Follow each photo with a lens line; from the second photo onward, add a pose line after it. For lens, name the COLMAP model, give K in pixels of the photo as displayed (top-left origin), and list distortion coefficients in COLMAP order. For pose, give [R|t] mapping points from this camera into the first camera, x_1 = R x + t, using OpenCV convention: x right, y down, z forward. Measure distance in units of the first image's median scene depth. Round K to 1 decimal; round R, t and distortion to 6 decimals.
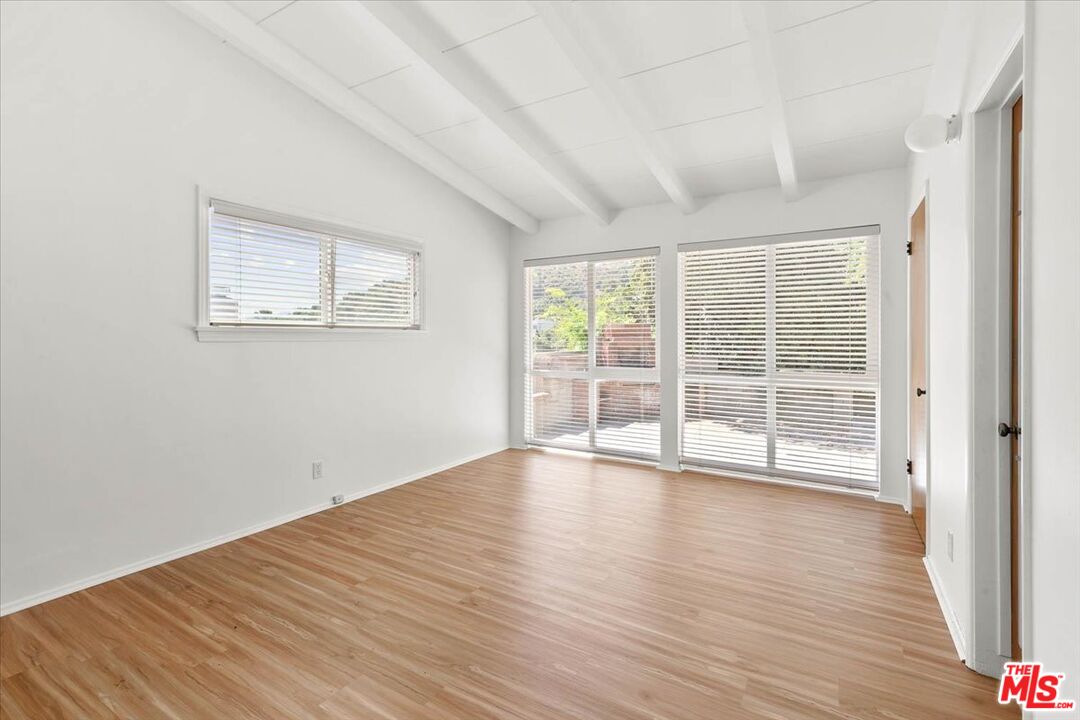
lens RADIAL K [[495.1, 0, 535.8], [0, 495.1, 342.8], [0, 0, 1]] dist [0.004284, -0.000043]
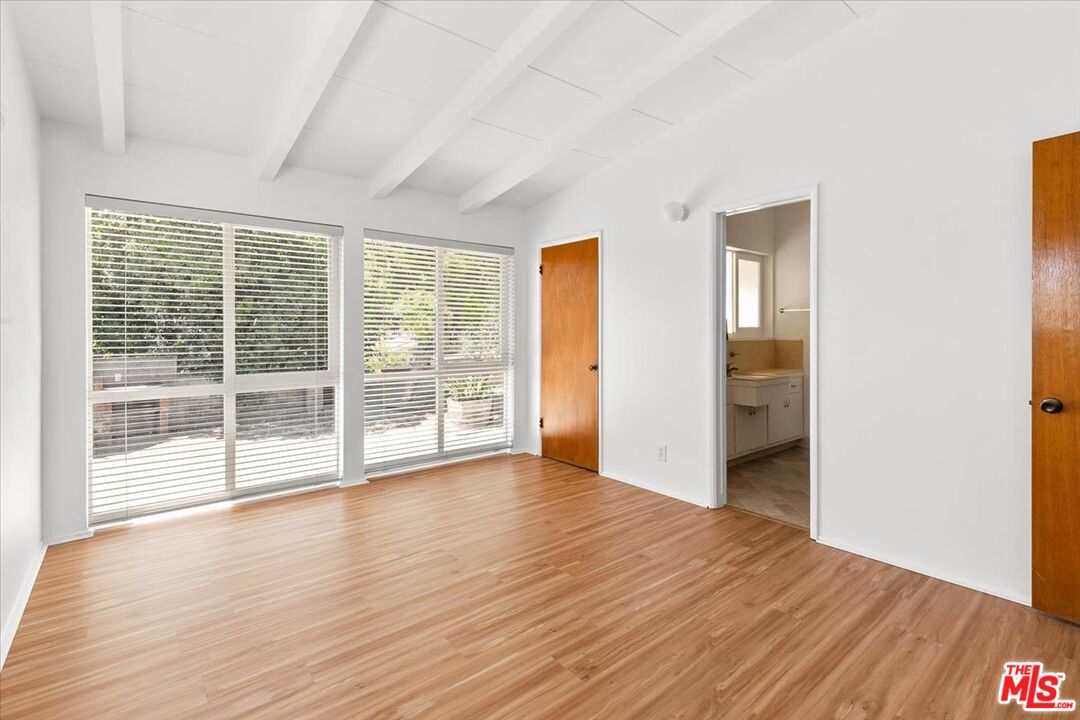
lens RADIAL K [[498.4, 0, 534.4], [0, 498.4, 331.0], [0, 0, 1]] dist [0.007158, -0.000002]
pose [[0.334874, -0.001523, 0.942262, -0.795482], [0.014039, 0.999896, -0.003373, -0.012246], [-0.942158, 0.014358, 0.334860, 0.705897]]
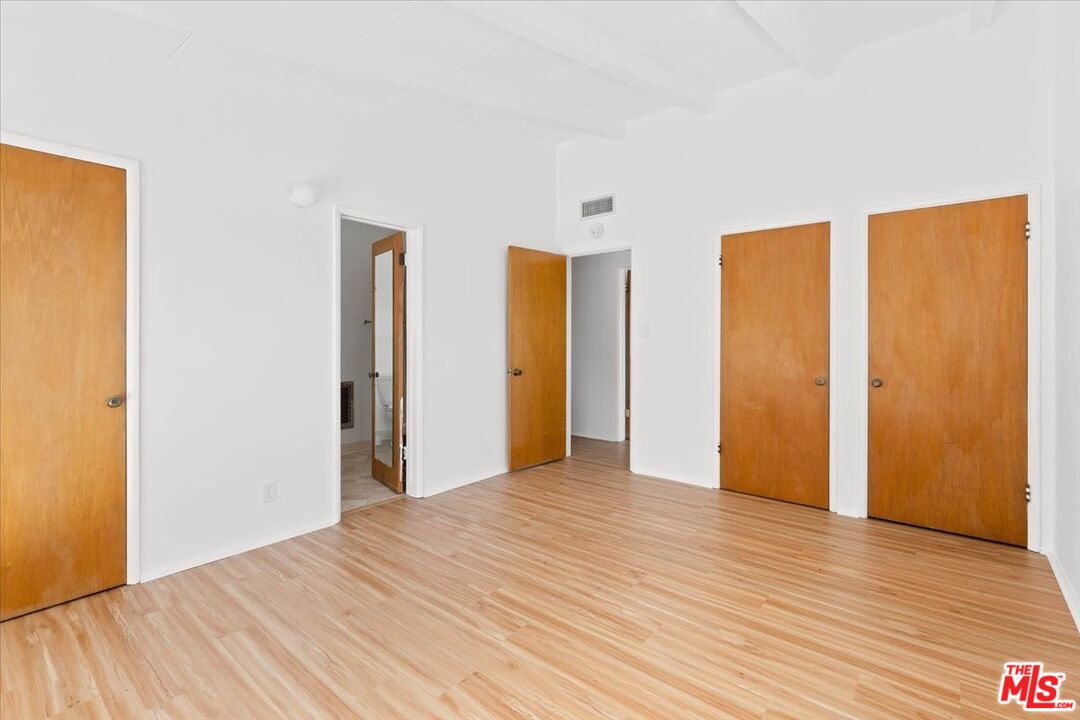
lens RADIAL K [[495.1, 0, 535.8], [0, 495.1, 342.8], [0, 0, 1]] dist [0.004284, -0.000043]
pose [[-0.989122, -0.005331, 0.147003, -0.059797], [-0.002183, 0.999765, 0.021568, -0.021082], [-0.147084, 0.021012, -0.988901, 1.873292]]
